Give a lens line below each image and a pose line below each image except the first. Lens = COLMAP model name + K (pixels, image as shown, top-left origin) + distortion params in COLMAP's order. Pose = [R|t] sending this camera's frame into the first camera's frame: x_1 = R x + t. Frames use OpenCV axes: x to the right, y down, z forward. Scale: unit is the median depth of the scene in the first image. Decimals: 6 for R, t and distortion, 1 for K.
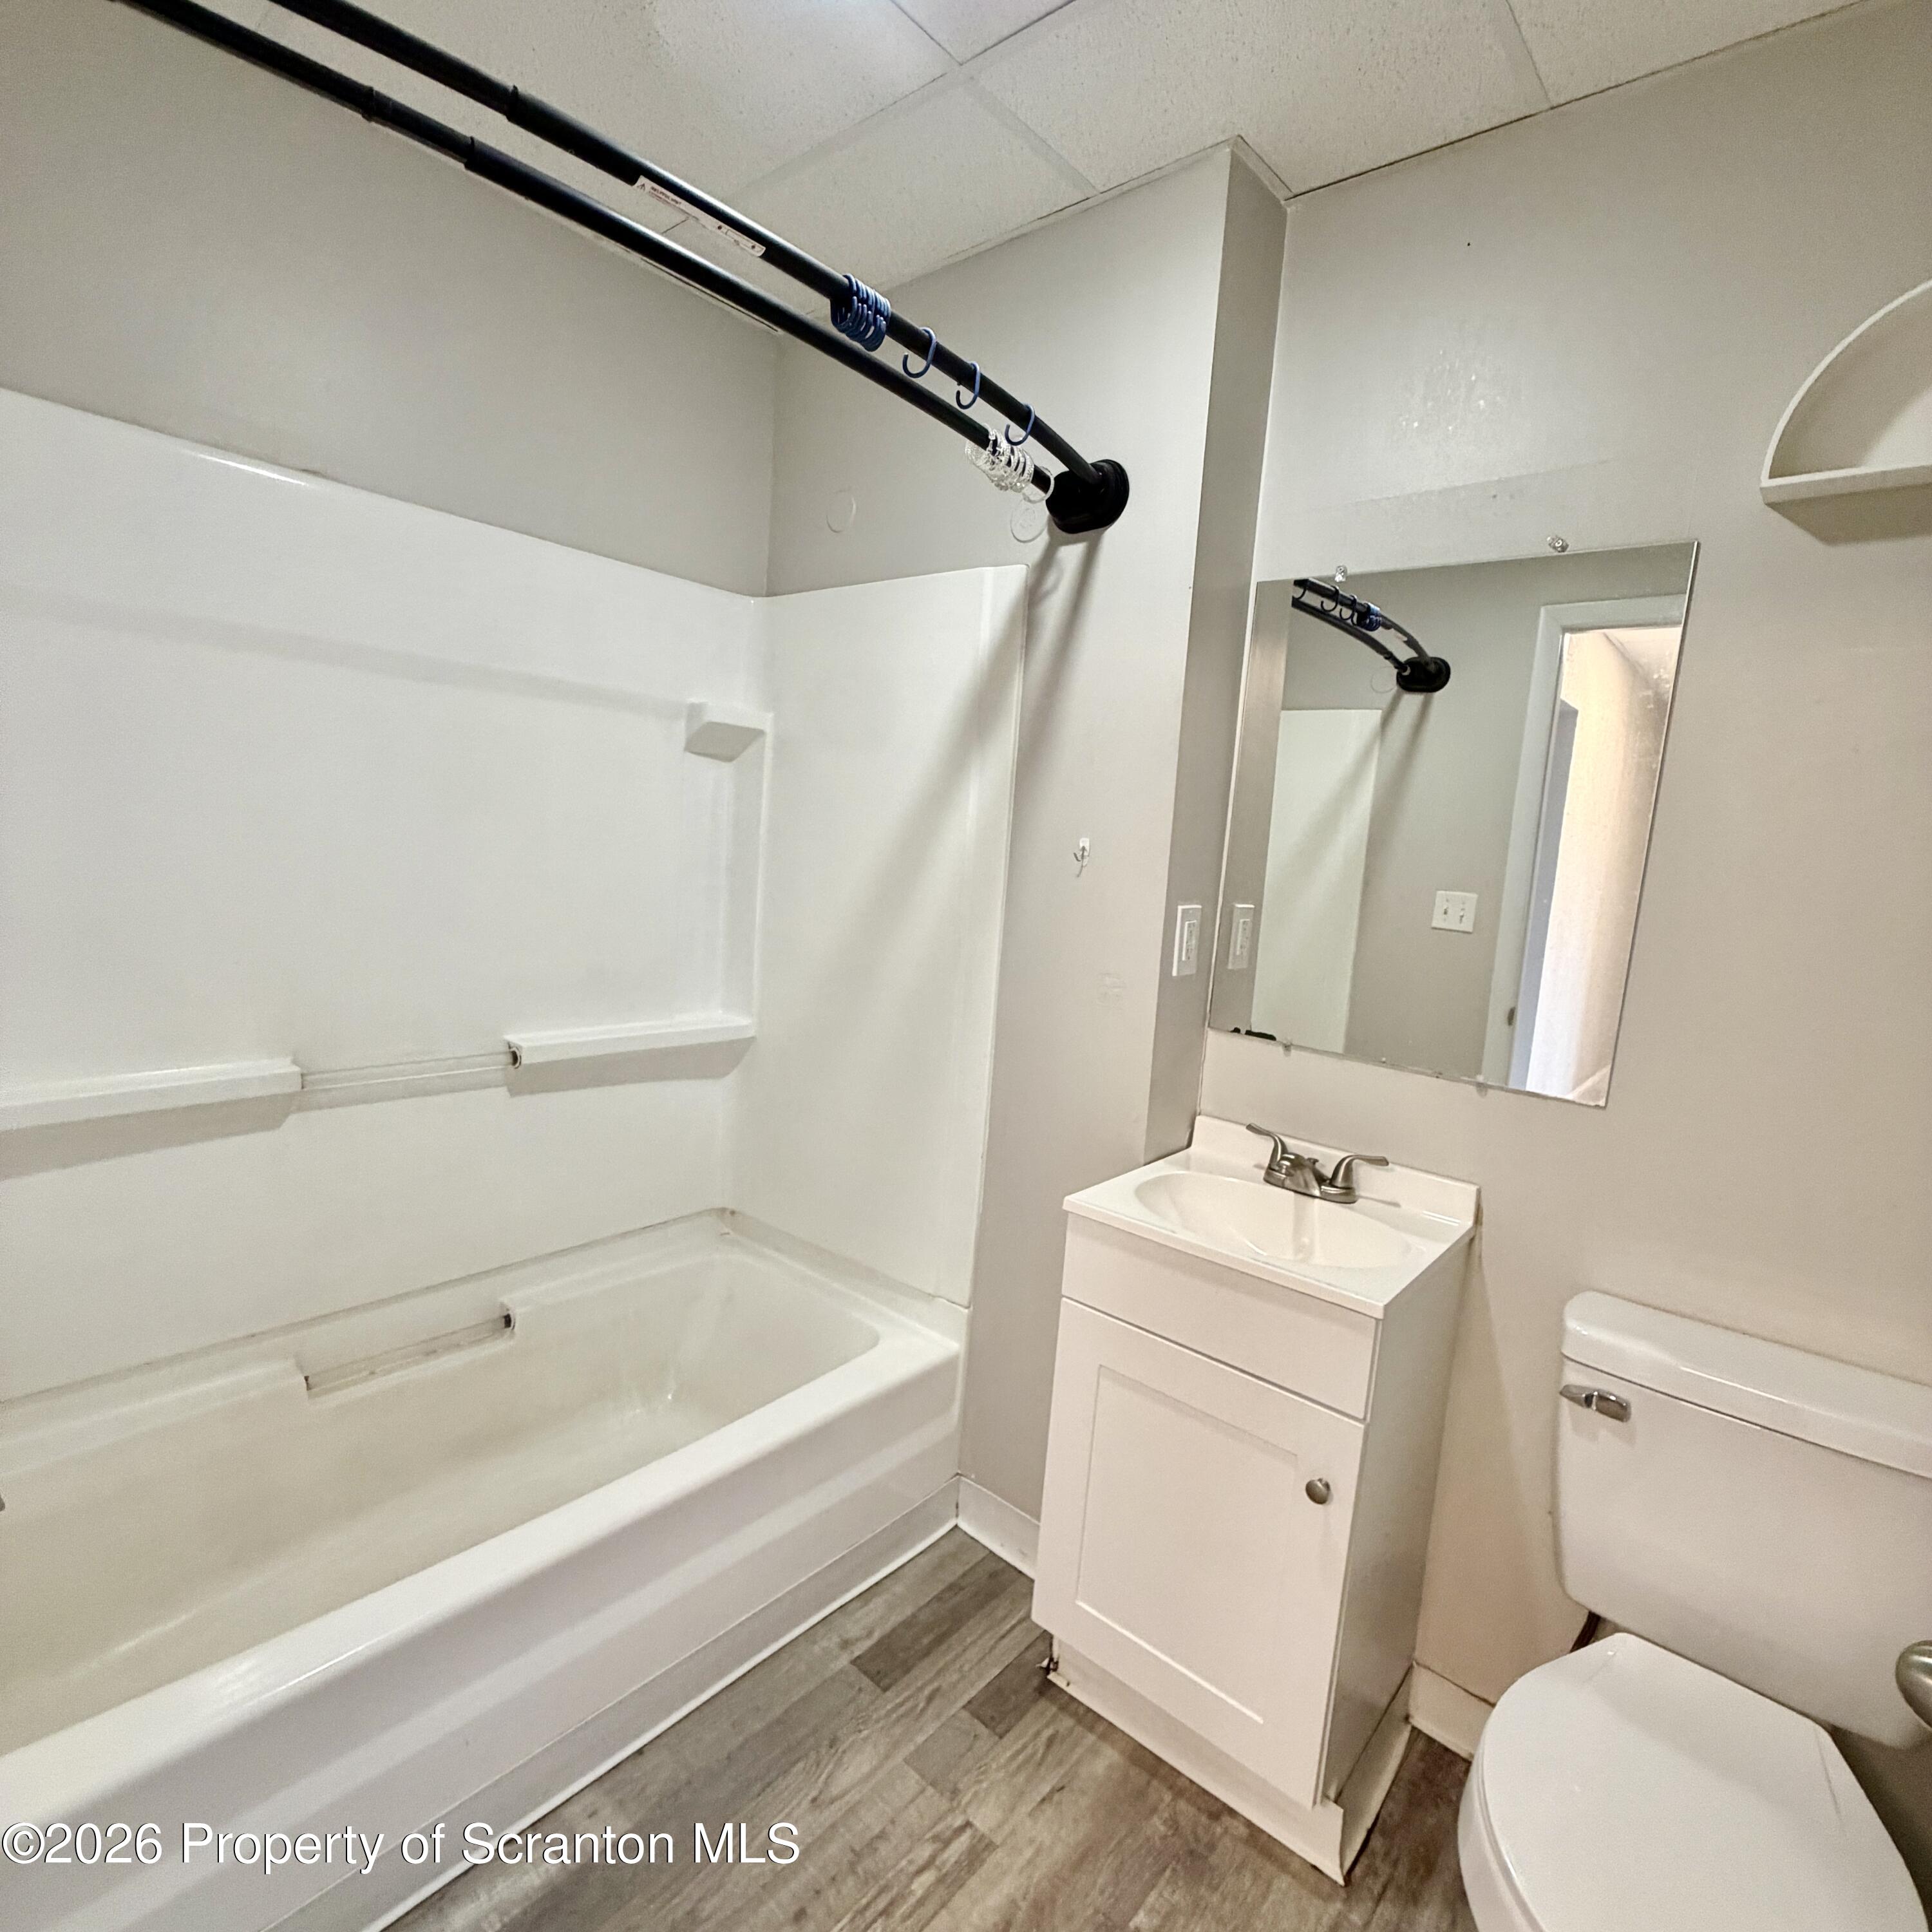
lens RADIAL K [[1021.2, 0, 963.7], [0, 1021.2, 956.5], [0, 0, 1]] dist [-0.002809, 0.002135]
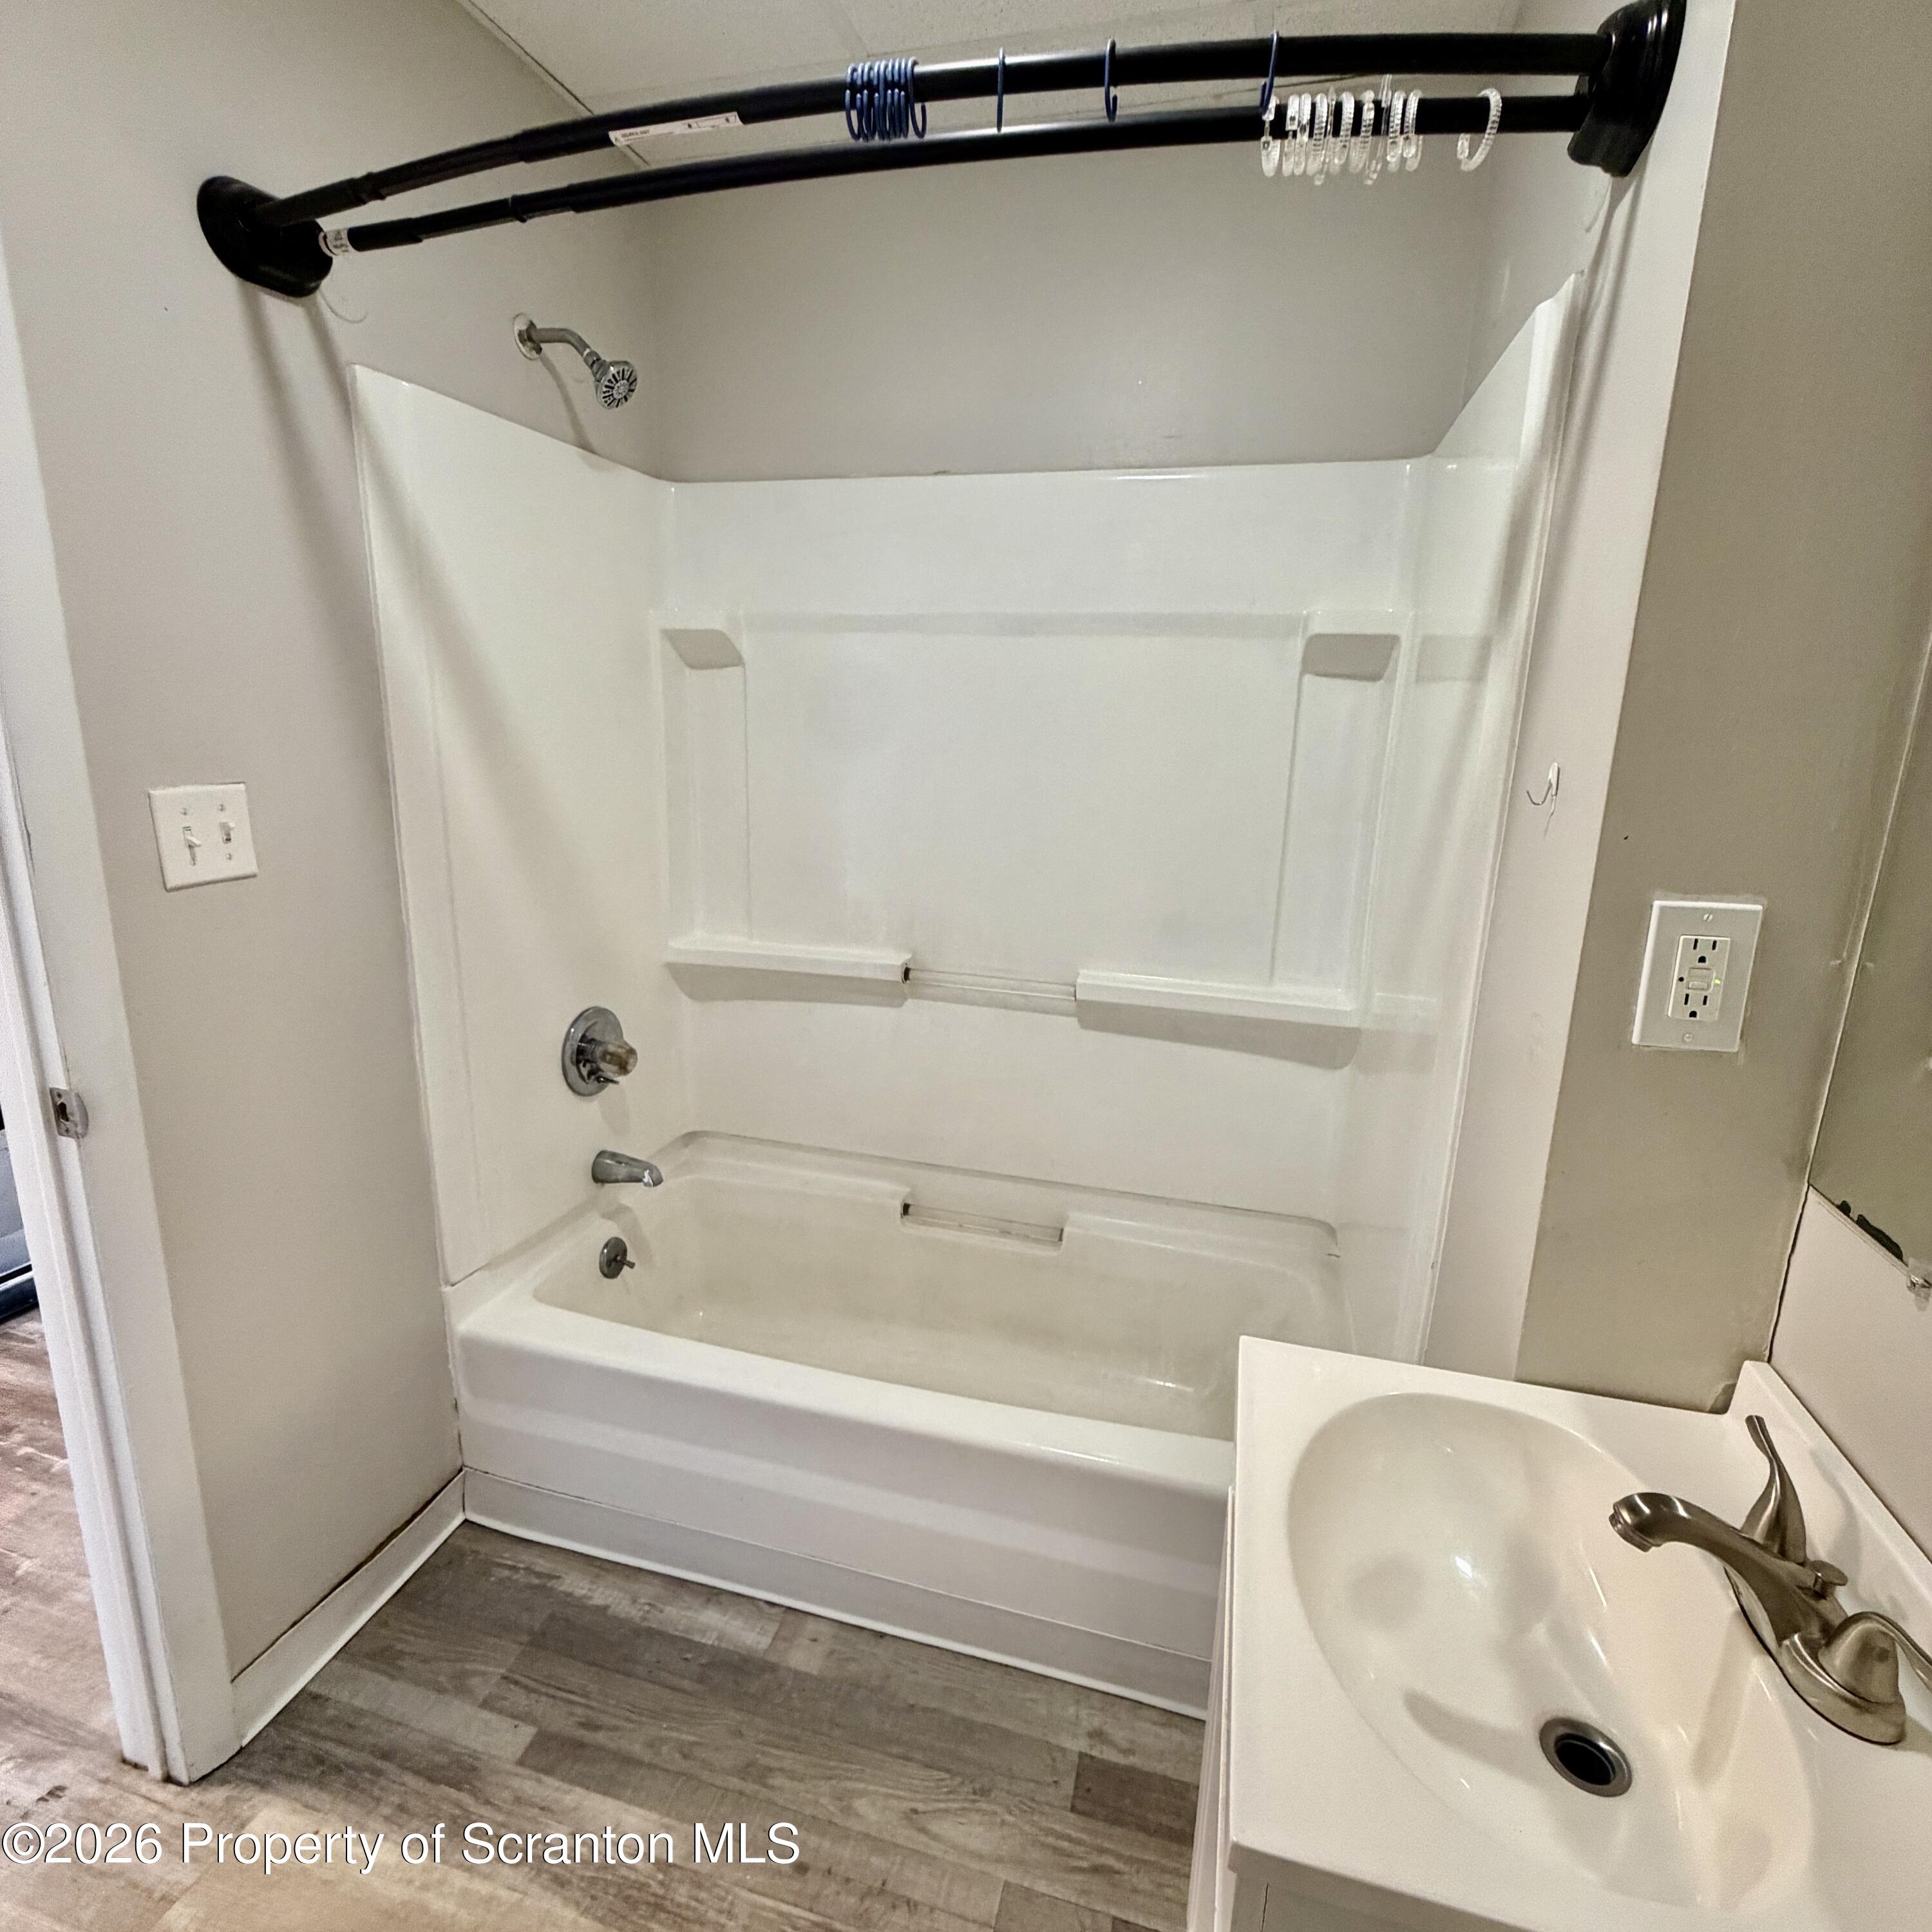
lens RADIAL K [[1021.2, 0, 963.7], [0, 1021.2, 956.5], [0, 0, 1]] dist [-0.002809, 0.002135]
pose [[0.427650, 0.141095, -0.892865, 0.517930], [-0.103173, 0.988907, 0.106856, -0.042244], [0.898037, 0.046422, 0.437463, 0.521352]]
